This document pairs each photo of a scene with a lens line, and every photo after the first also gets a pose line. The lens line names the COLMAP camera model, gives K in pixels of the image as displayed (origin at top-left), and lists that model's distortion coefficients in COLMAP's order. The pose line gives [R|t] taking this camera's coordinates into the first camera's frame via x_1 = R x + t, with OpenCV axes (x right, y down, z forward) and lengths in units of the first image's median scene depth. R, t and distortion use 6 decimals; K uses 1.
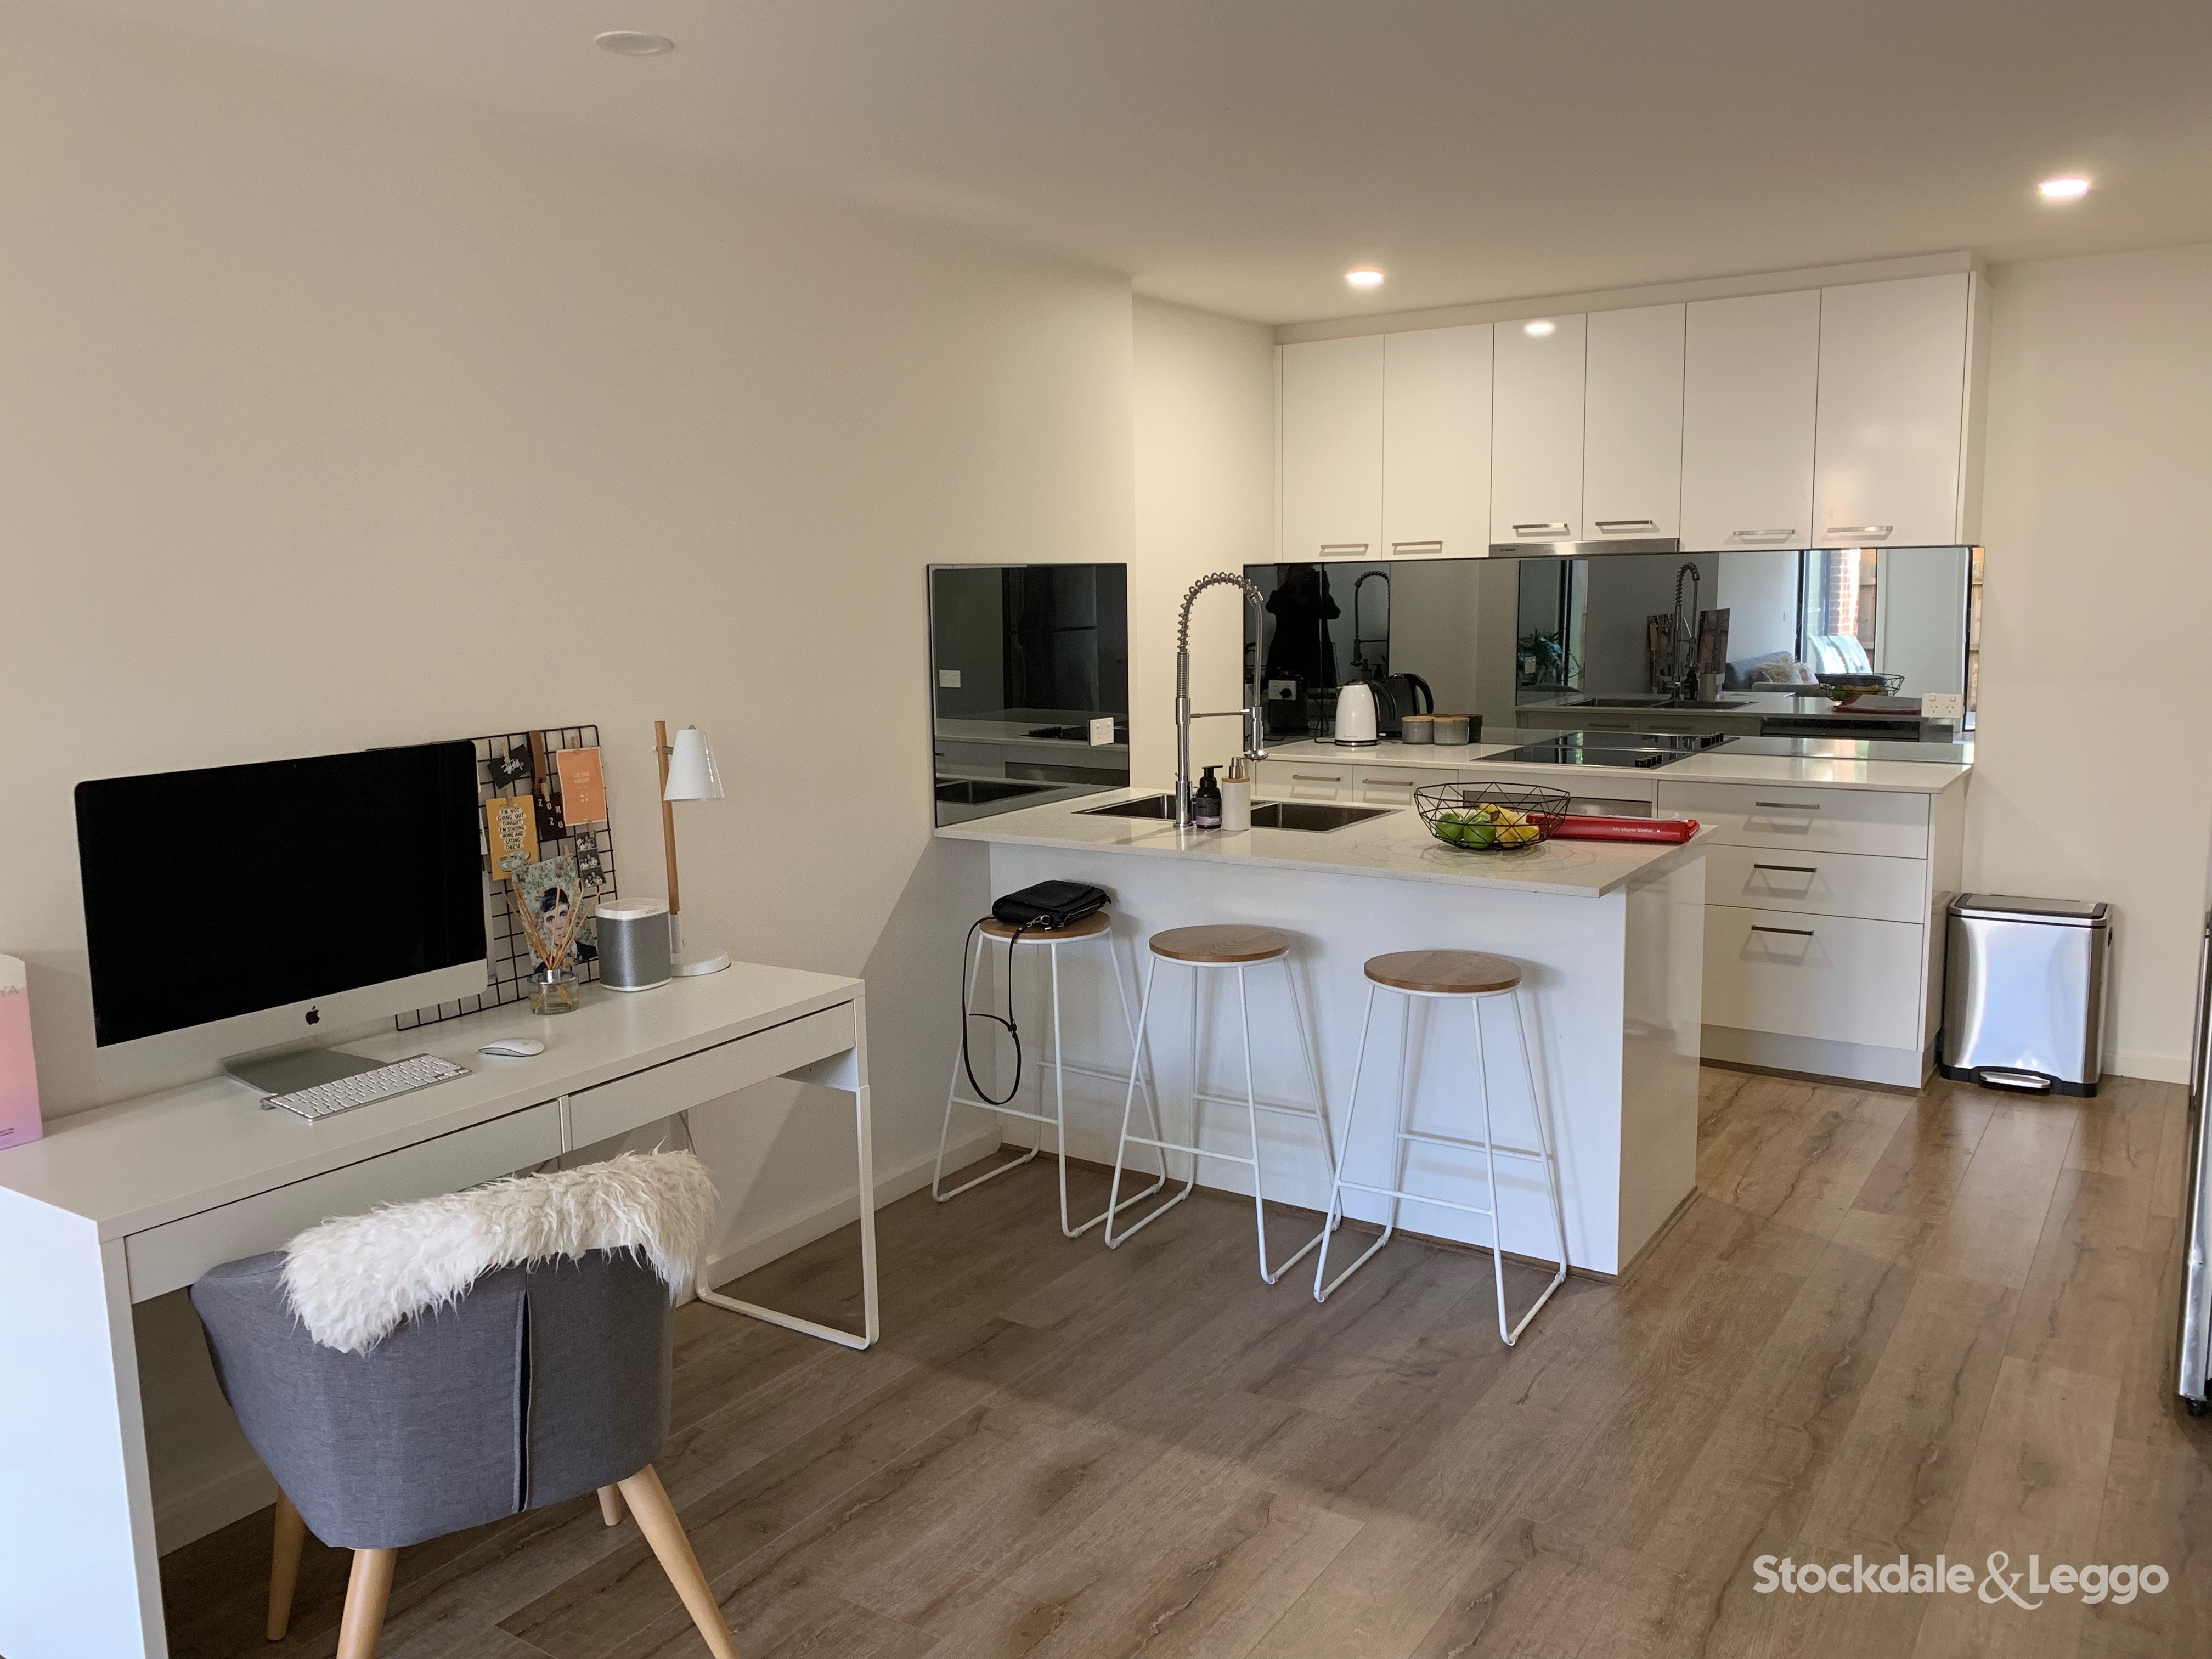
lens RADIAL K [[1686.5, 0, 1104.2], [0, 1686.5, 821.6], [0, 0, 1]] dist [0.014273, 0.003736]
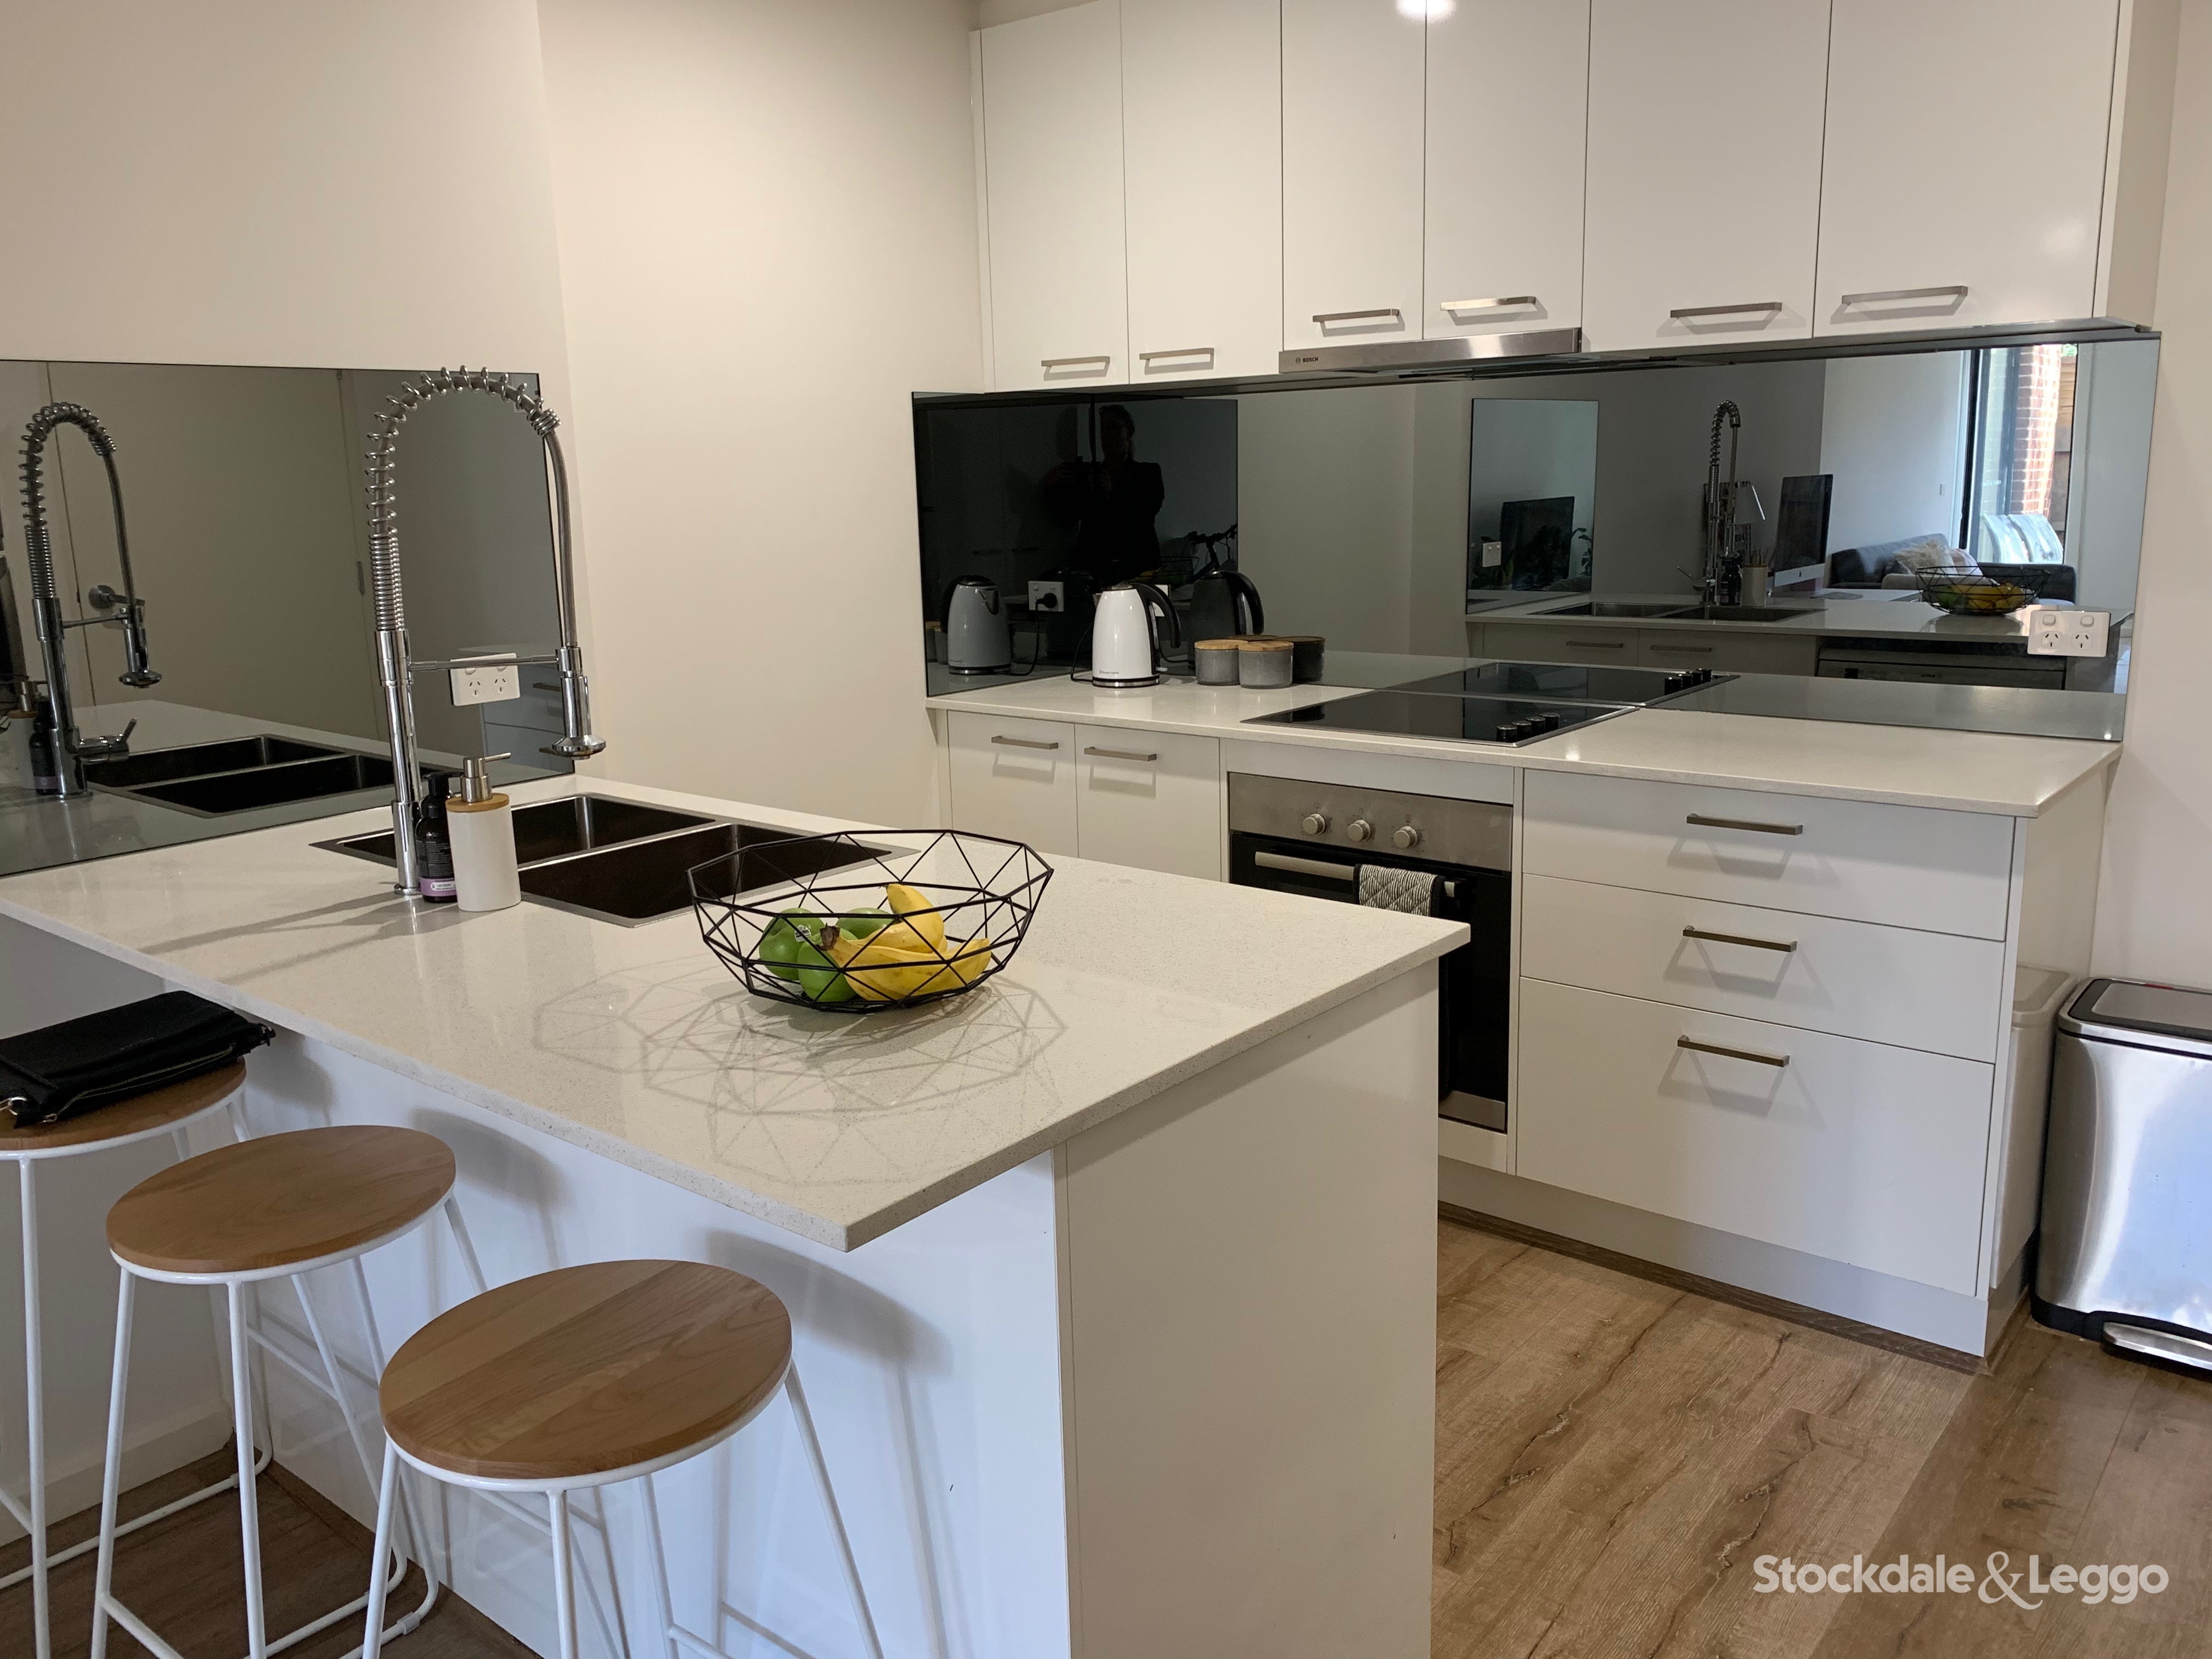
lens RADIAL K [[1686.5, 0, 1106.4], [0, 1686.5, 827.8], [0, 0, 1]] dist [0.014273, 0.003736]
pose [[0.995055, 0.013721, -0.098372, 0.229680], [-0.006859, 0.997541, 0.069753, -0.039941], [0.099087, -0.068733, 0.992702, 0.403920]]
